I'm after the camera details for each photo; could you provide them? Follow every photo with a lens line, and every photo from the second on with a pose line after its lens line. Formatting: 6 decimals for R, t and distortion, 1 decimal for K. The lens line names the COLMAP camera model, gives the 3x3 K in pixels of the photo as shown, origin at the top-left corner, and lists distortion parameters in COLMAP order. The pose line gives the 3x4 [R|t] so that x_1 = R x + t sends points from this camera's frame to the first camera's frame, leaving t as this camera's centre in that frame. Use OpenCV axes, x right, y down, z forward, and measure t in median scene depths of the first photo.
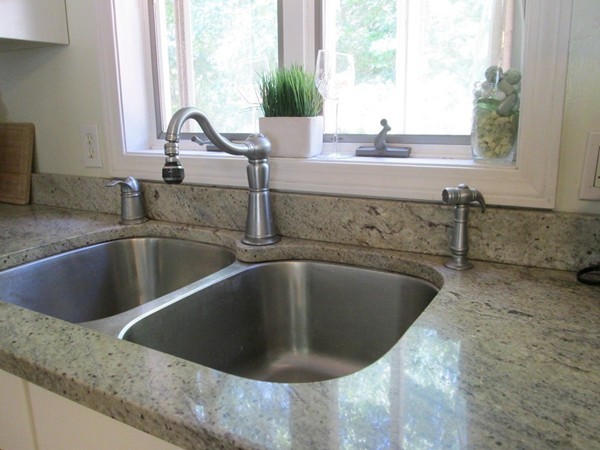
lens RADIAL K [[503.9, 0, 300.0], [0, 503.9, 225.0], [0, 0, 1]] dist [-0.026198, -0.009184]
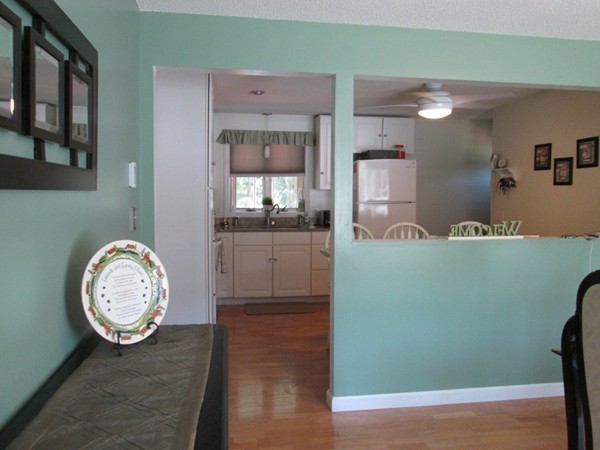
lens RADIAL K [[503.9, 0, 300.0], [0, 503.9, 225.0], [0, 0, 1]] dist [-0.026198, -0.009184]
pose [[0.768319, -0.017838, 0.639819, -3.704320], [0.121839, 0.985410, -0.118836, 0.801242], [-0.628364, 0.169259, 0.759283, -3.867759]]
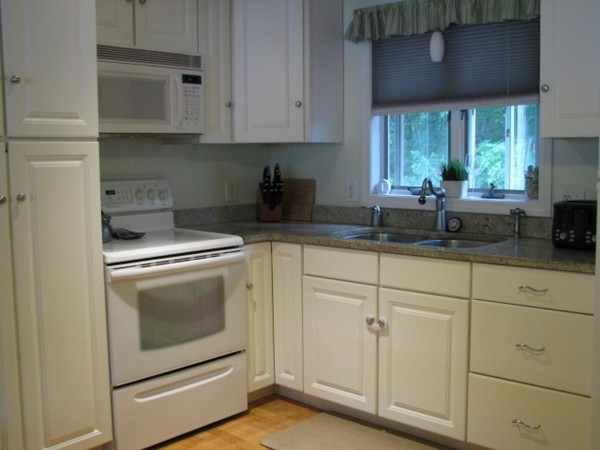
lens RADIAL K [[642.8, 0, 300.0], [0, 642.8, 225.0], [0, 0, 1]] dist [-0.201002, -0.008848]
pose [[0.976178, 0.029834, -0.214911, -0.081466], [-0.054026, 0.992727, -0.107588, 0.365713], [0.210138, 0.116636, 0.970689, -2.105392]]
